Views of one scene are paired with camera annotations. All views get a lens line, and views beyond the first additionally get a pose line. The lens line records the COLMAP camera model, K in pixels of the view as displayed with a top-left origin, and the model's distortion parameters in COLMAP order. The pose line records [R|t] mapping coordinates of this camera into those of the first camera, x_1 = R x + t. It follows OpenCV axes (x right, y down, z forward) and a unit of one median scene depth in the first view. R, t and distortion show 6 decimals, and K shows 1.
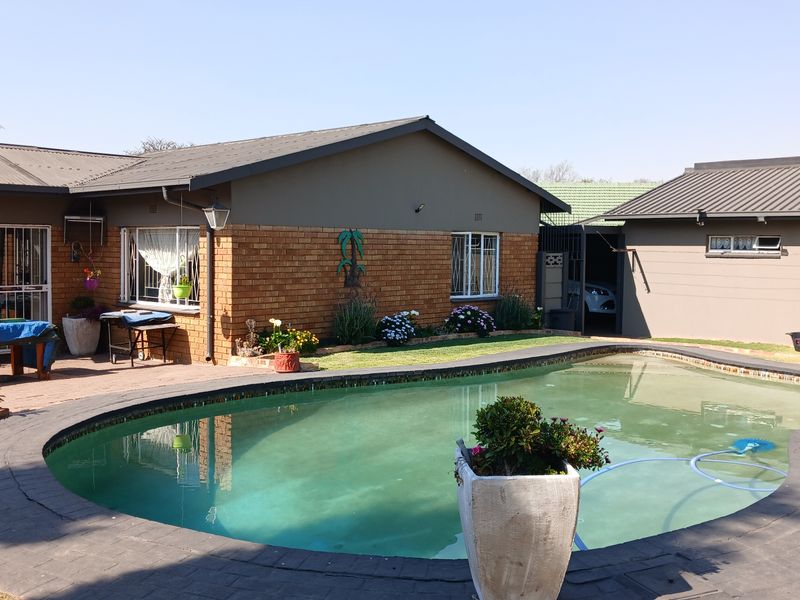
lens RADIAL K [[835.4, 0, 411.7], [0, 835.4, 293.6], [0, 0, 1]] dist [0.258432, -0.803111]
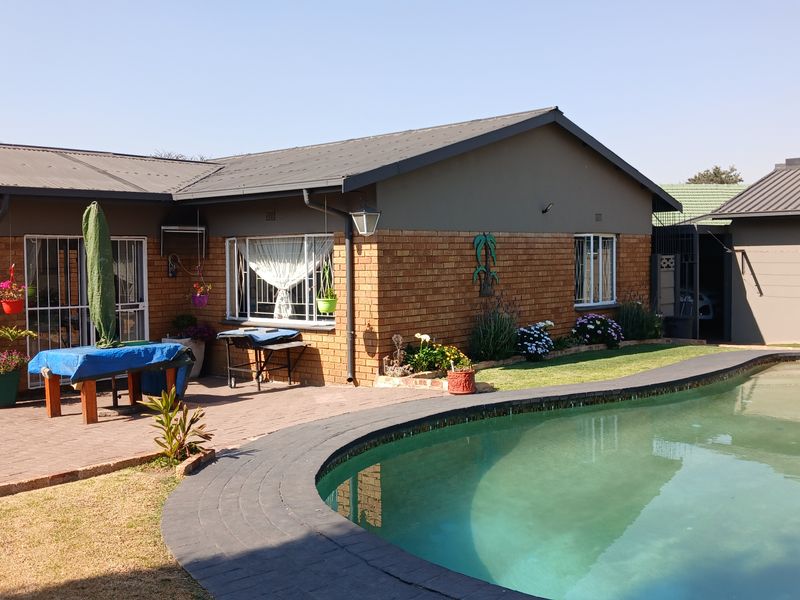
lens RADIAL K [[835.4, 0, 411.7], [0, 835.4, 293.6], [0, 0, 1]] dist [0.258432, -0.803111]
pose [[0.999316, -0.024279, 0.027877, -0.175219], [0.024649, 0.999611, -0.013018, -0.001153], [-0.027550, 0.013696, 0.999527, 0.094064]]
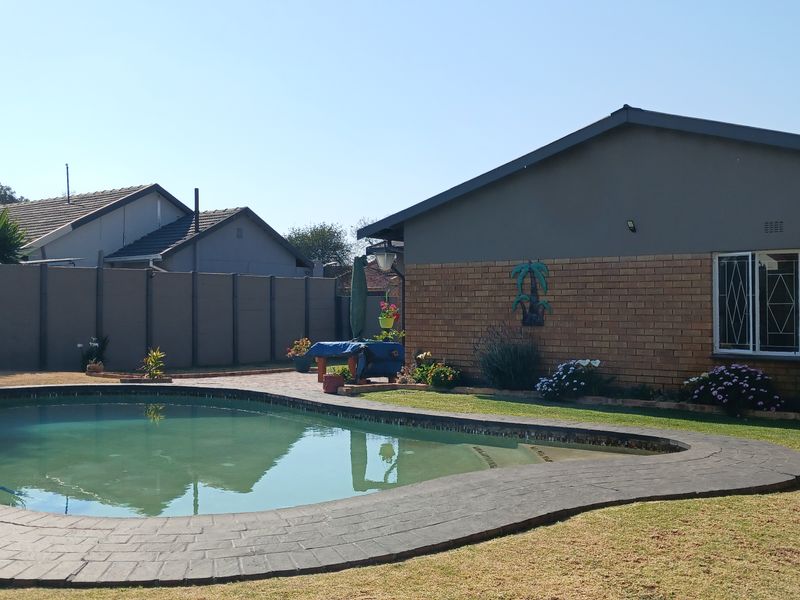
lens RADIAL K [[843.9, 0, 401.1], [0, 843.9, 281.3], [0, 0, 1]] dist [0.227732, -0.853836]
pose [[0.124126, -0.034061, -0.991682, 0.784494], [-0.050441, 0.997902, -0.040589, -0.011574], [0.990984, 0.055060, 0.122148, 0.742065]]
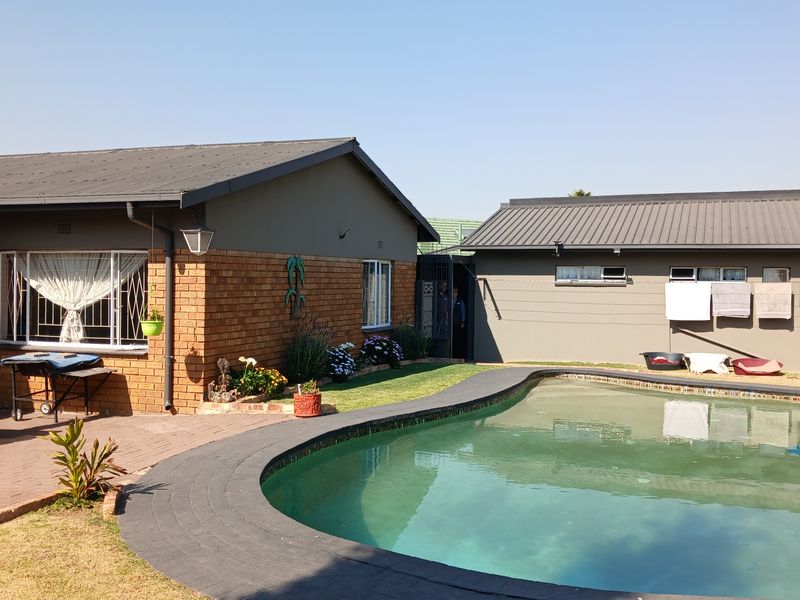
lens RADIAL K [[835.4, 0, 411.7], [0, 835.4, 293.6], [0, 0, 1]] dist [0.258432, -0.803111]
pose [[0.917888, -0.006589, 0.396785, -0.313046], [0.020301, 0.999333, -0.030366, -0.004973], [-0.396320, 0.035928, 0.917409, 0.111452]]
